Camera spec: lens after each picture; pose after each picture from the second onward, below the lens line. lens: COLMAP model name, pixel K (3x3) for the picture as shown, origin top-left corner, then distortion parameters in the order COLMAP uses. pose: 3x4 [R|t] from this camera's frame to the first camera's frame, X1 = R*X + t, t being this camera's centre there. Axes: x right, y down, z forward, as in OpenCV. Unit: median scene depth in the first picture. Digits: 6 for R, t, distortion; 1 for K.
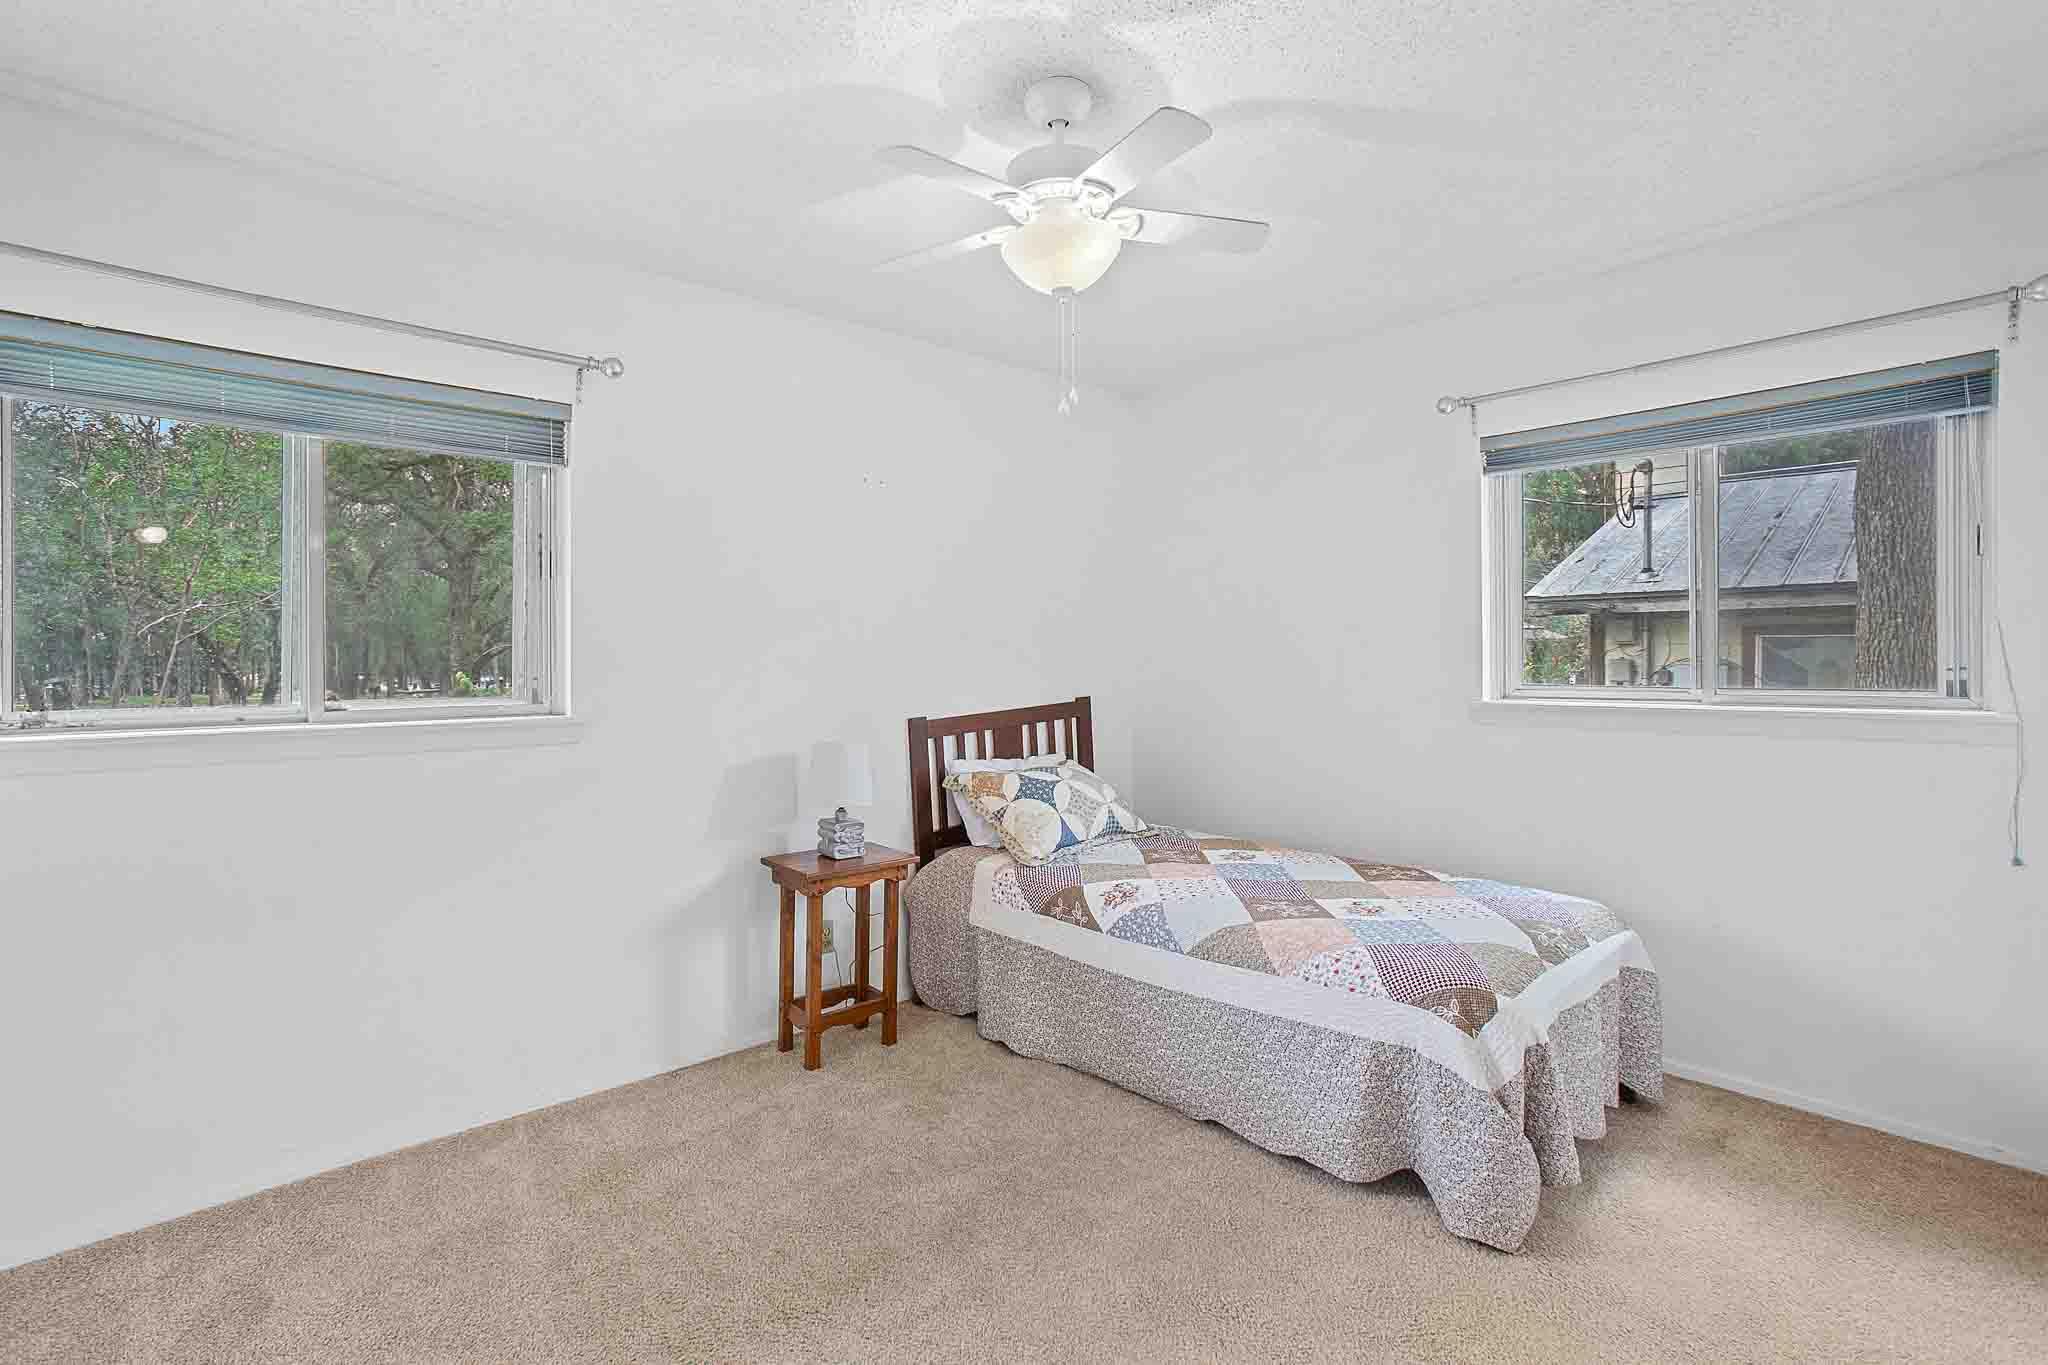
lens RADIAL K [[998.7, 0, 1024.0], [0, 998.7, 682.5], [0, 0, 1]] dist [-0.000772, -0.000226]
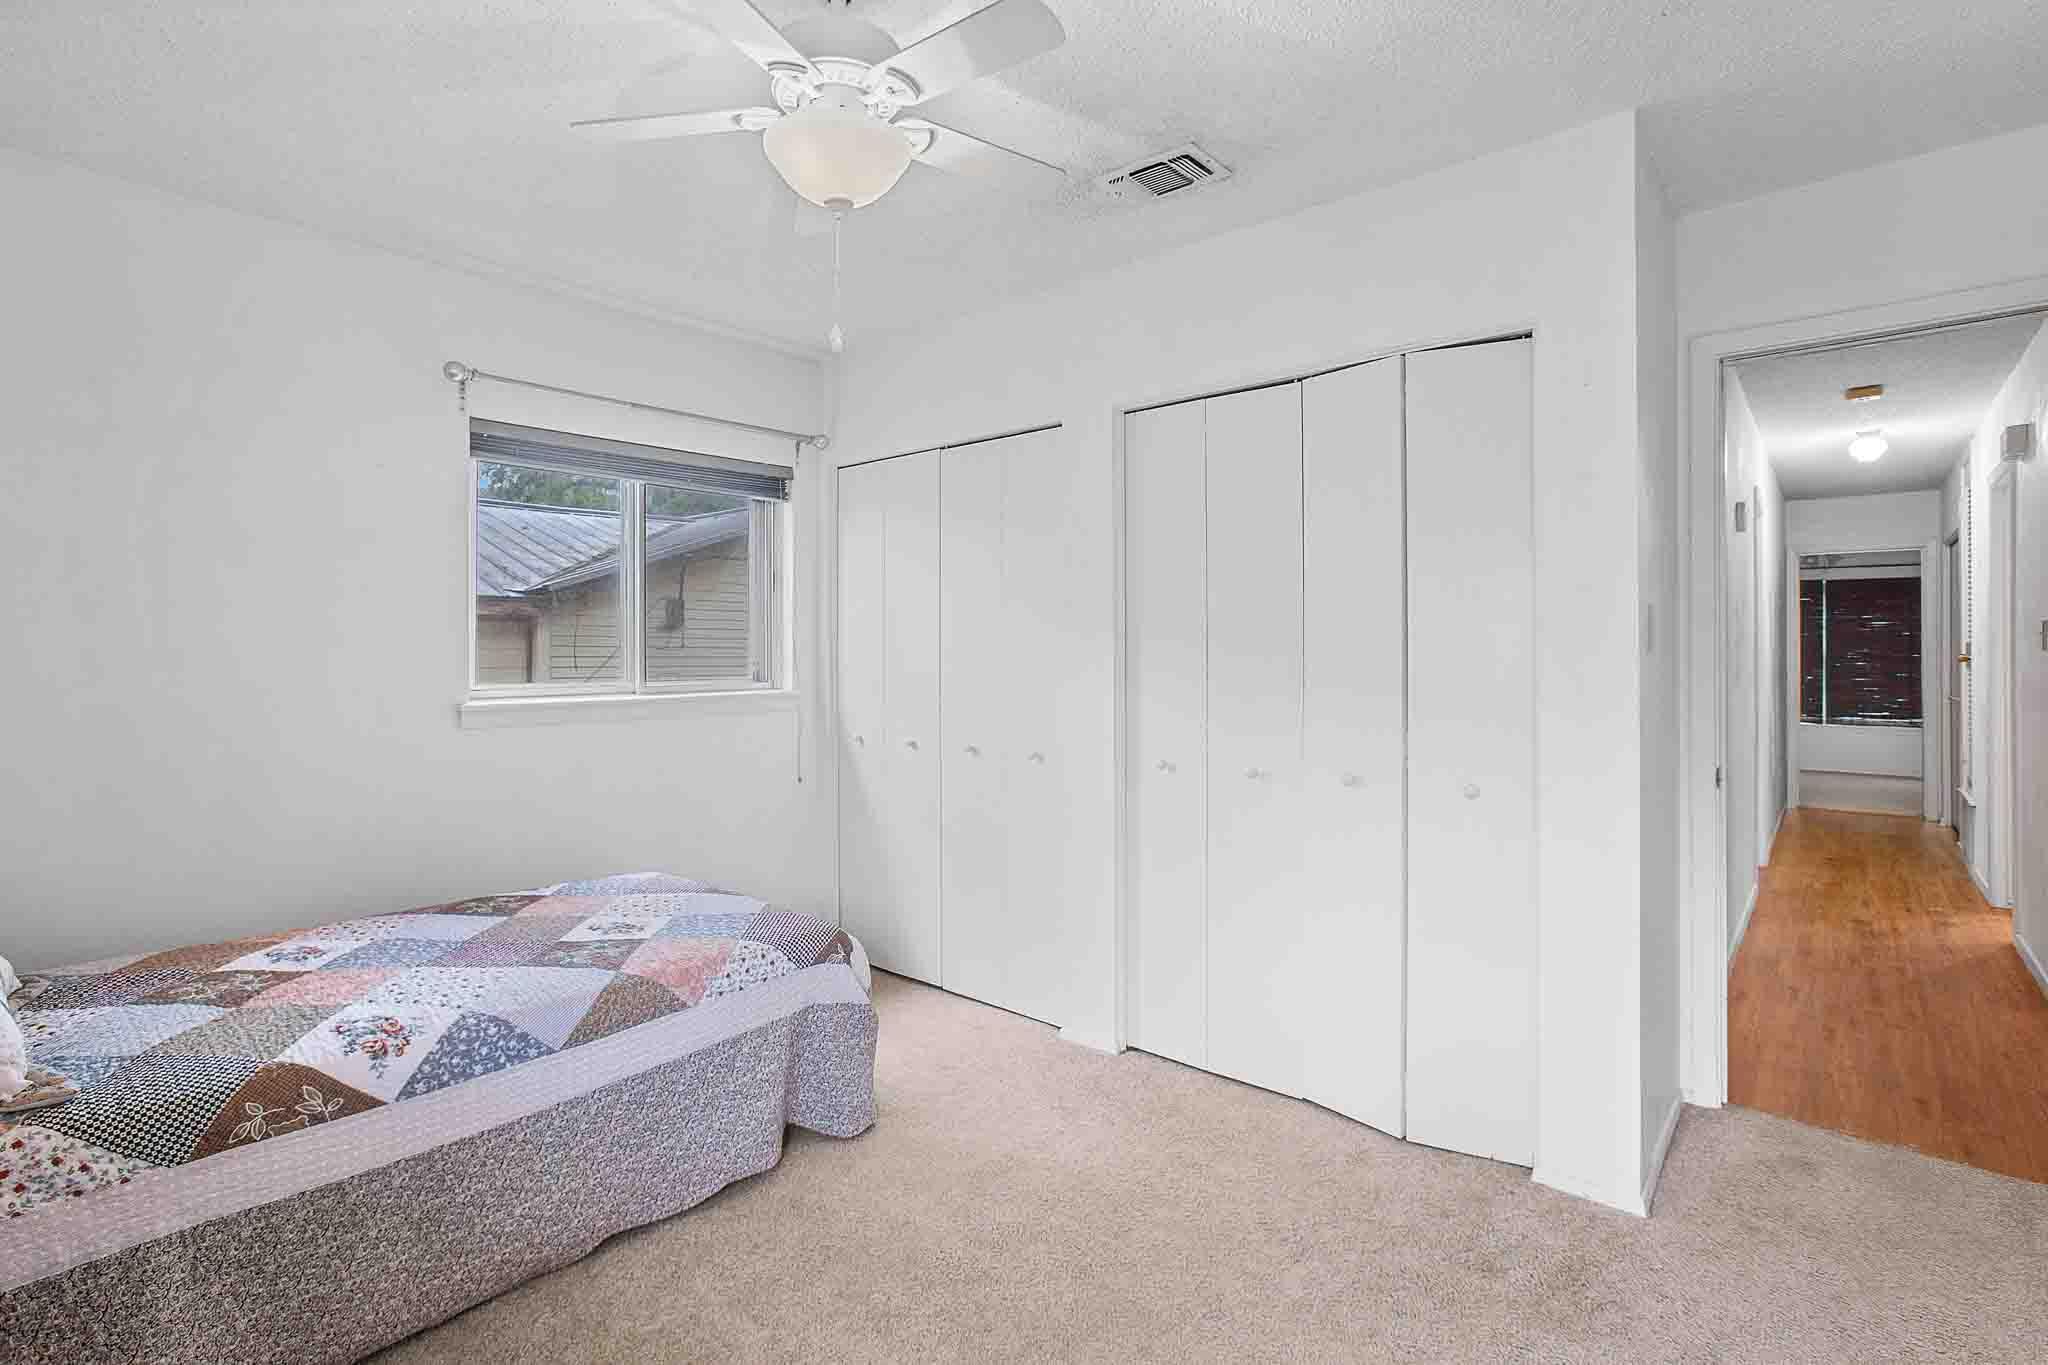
lens RADIAL K [[970.6, 0, 1022.9], [0, 970.6, 669.9], [0, 0, 1]] dist [-0.000770, 0.000092]
pose [[-0.099786, -0.010085, 0.994958, -0.595804], [0.025677, 0.999590, 0.012707, -0.012372], [-0.994678, 0.026815, -0.099486, 0.726696]]
